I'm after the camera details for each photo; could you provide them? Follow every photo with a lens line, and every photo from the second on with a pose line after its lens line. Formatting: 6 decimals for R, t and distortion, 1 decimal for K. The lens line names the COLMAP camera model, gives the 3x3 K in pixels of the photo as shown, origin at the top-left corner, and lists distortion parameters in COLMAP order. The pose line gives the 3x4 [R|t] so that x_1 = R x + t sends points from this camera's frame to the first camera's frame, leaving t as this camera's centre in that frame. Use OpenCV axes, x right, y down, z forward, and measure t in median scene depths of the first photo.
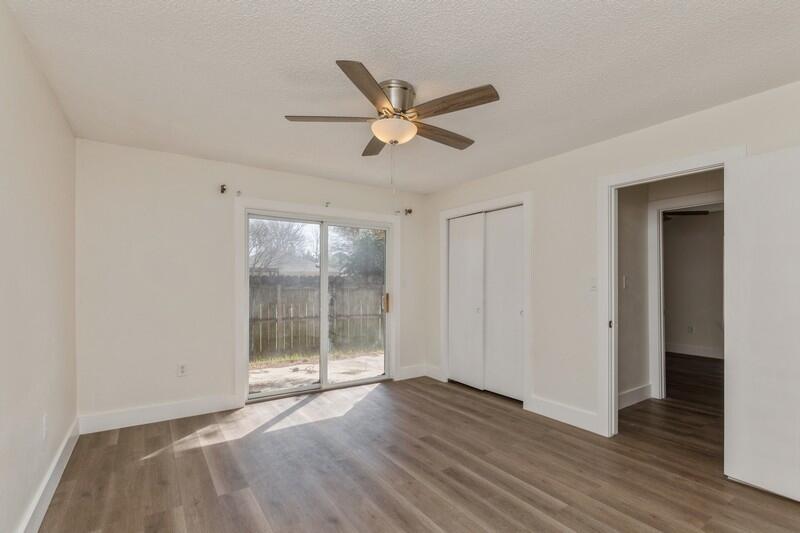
lens RADIAL K [[380.9, 0, 403.4], [0, 380.9, 279.1], [0, 0, 1]] dist [-0.018496, -0.000807]
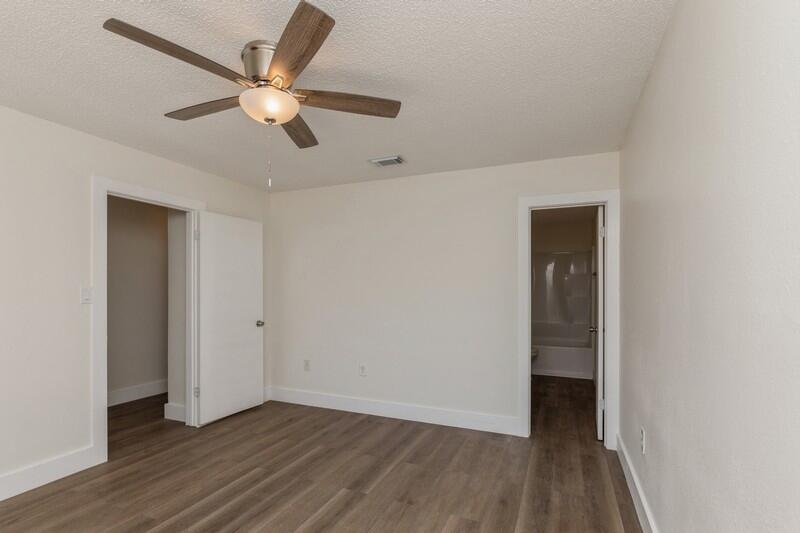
lens RADIAL K [[380.9, 0, 405.8], [0, 380.9, 288.7], [0, 0, 1]] dist [-0.018496, -0.000807]
pose [[-0.546645, -0.000627, 0.837364, -0.565071], [0.000950, 0.999999, 0.001369, -0.005150], [-0.837364, 0.001544, -0.546644, 0.794823]]
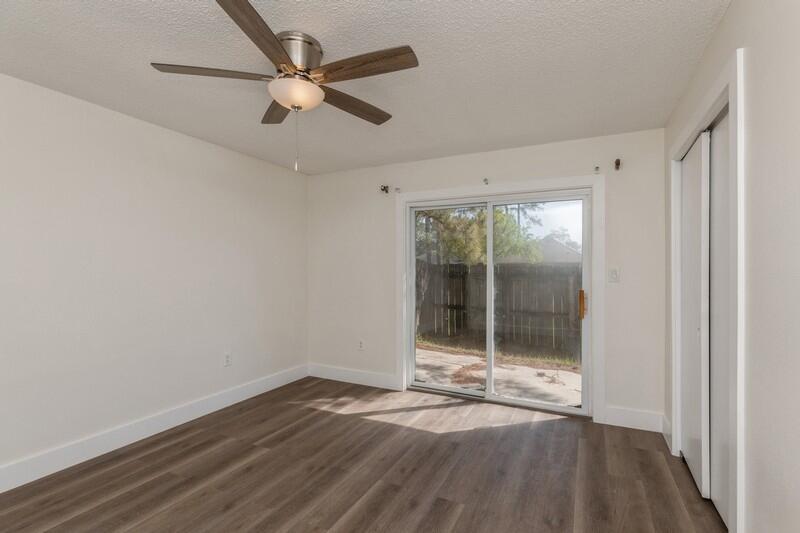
lens RADIAL K [[380.9, 0, 397.7], [0, 380.9, 268.2], [0, 0, 1]] dist [-0.018496, -0.000807]
pose [[0.485659, -0.001857, -0.874147, 0.545103], [0.003652, 0.999993, -0.000095, -0.003960], [0.874141, -0.003147, 0.485662, 0.528791]]
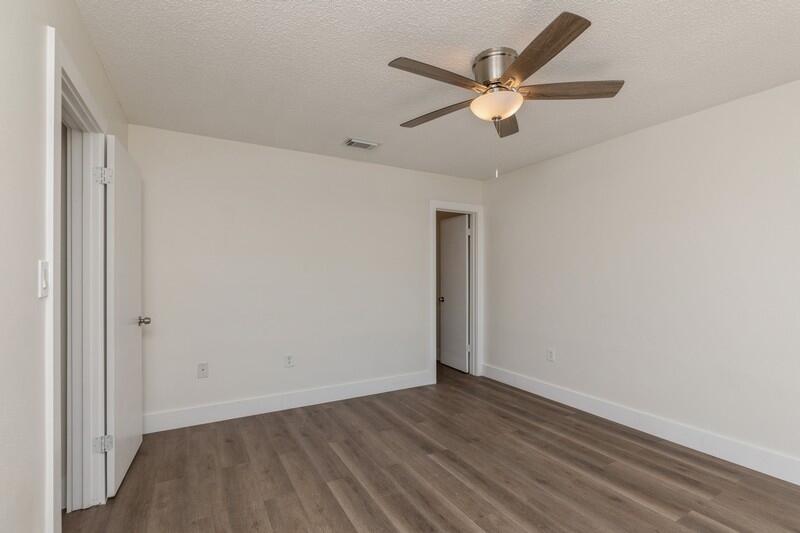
lens RADIAL K [[380.9, 0, 399.1], [0, 380.9, 267.1], [0, 0, 1]] dist [-0.018496, -0.000807]
pose [[-0.995965, 0.002166, 0.089715, 0.082968], [0.001784, 0.999989, -0.004331, -0.004714], [-0.089723, -0.004153, -0.995958, 1.273926]]
